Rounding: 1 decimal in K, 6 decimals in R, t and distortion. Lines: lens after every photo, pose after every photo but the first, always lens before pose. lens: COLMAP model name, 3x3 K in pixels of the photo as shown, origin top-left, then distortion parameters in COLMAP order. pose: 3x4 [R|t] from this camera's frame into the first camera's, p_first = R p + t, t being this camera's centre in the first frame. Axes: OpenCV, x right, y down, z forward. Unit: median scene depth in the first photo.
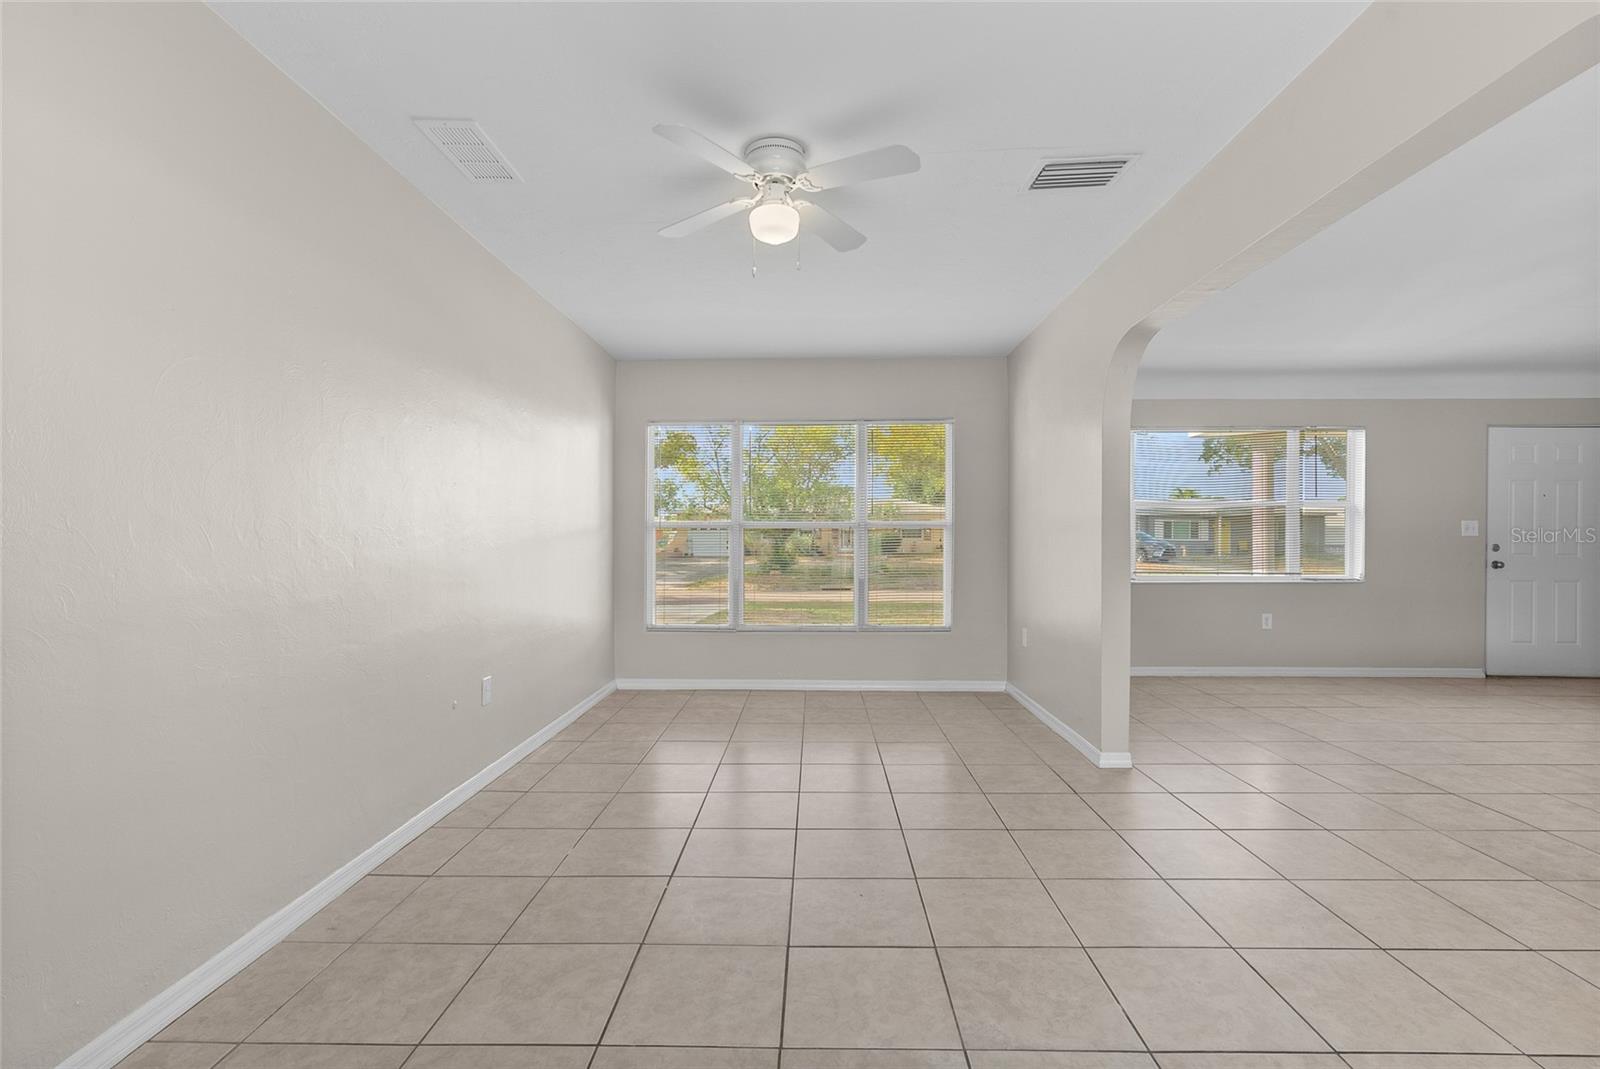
lens RADIAL K [[727.6, 0, 806.1], [0, 727.6, 548.9], [0, 0, 1]] dist [-0.003116, 0.001284]
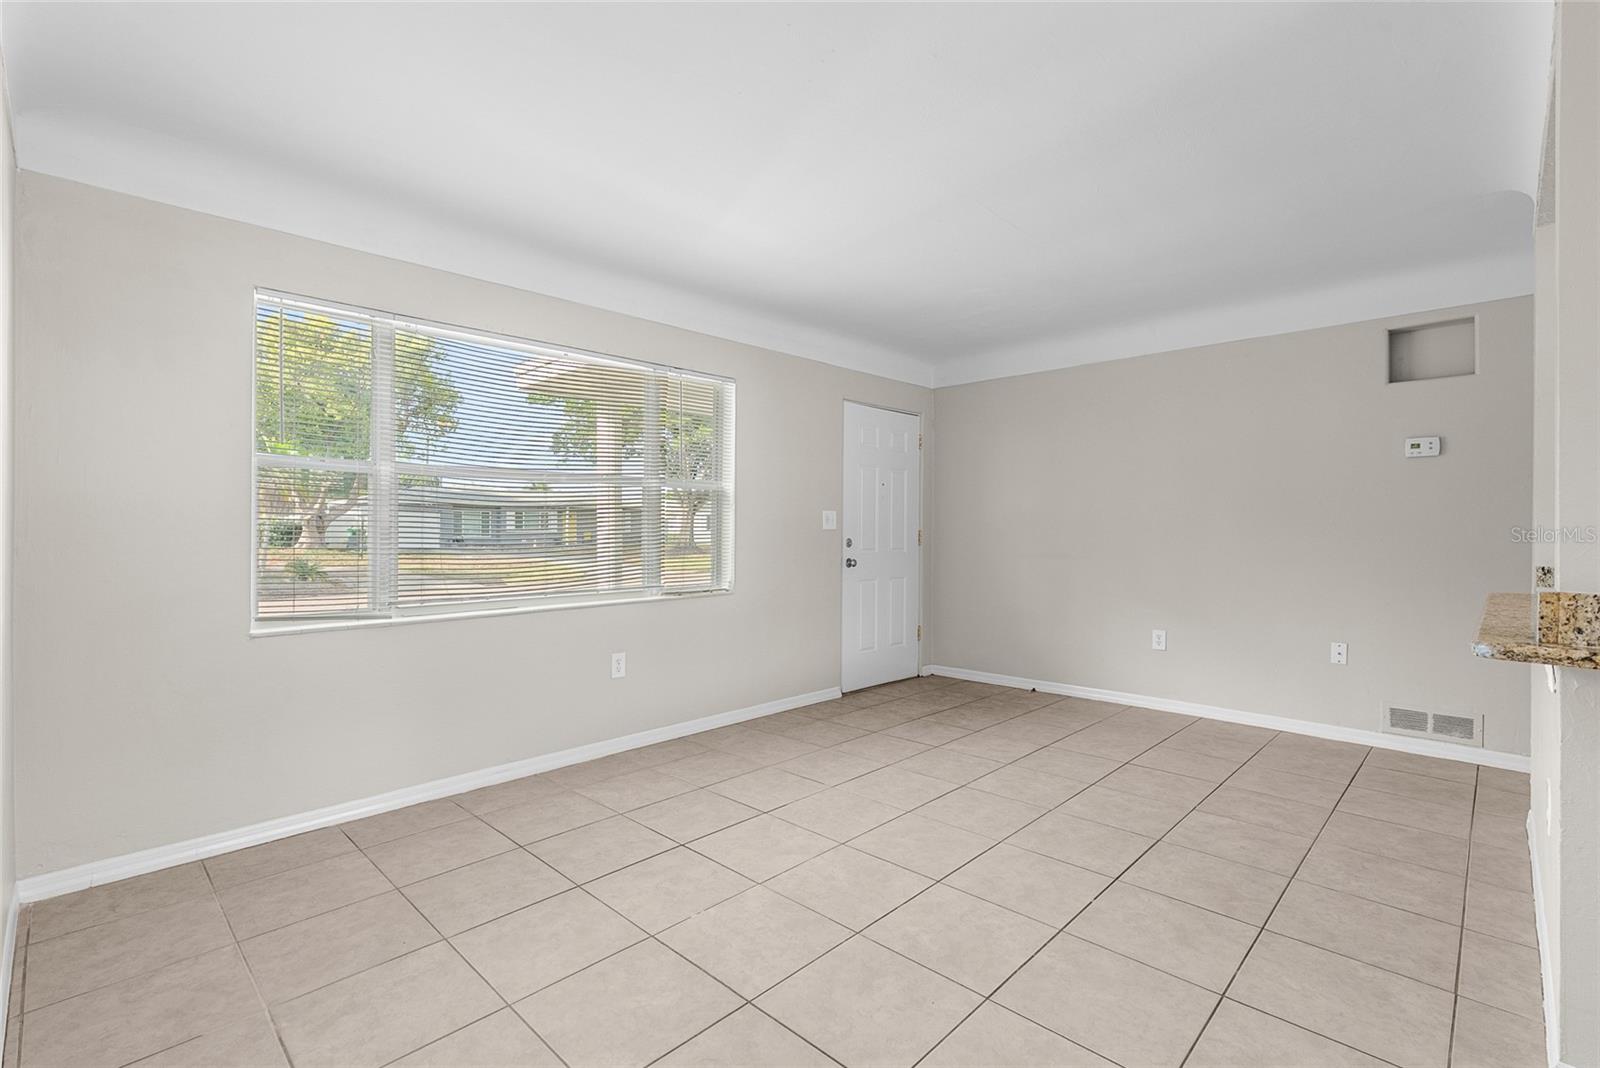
lens RADIAL K [[727.6, 0, 800.6], [0, 727.6, 531.8], [0, 0, 1]] dist [-0.003116, 0.001284]
pose [[0.678220, -0.002609, 0.734854, 0.305690], [0.009724, 0.999938, -0.005425, -0.012079], [-0.734795, 0.010825, 0.678203, 0.501592]]
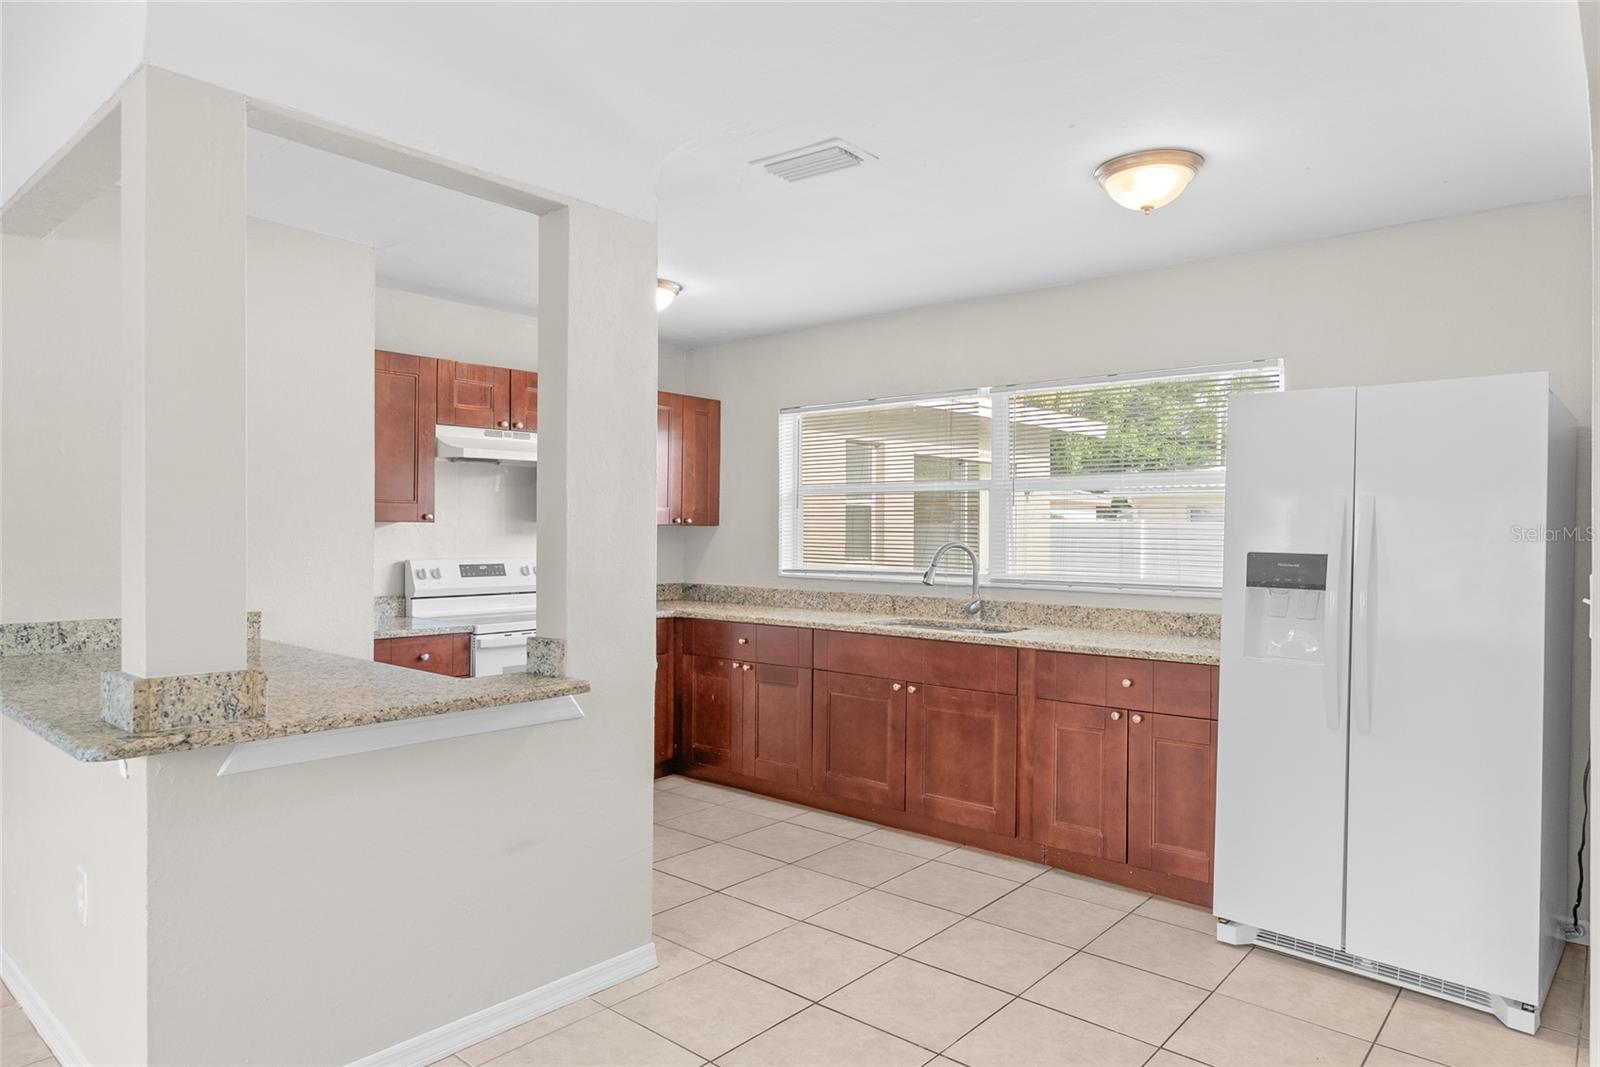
lens RADIAL K [[964.1, 0, 797.5], [0, 964.1, 535.7], [0, 0, 1]] dist [0.000584, -0.001699]
pose [[-0.767105, -0.009443, 0.641452, 0.280371], [0.005097, 0.999770, 0.020814, -0.047436], [-0.641502, 0.019236, -0.766880, 0.595534]]
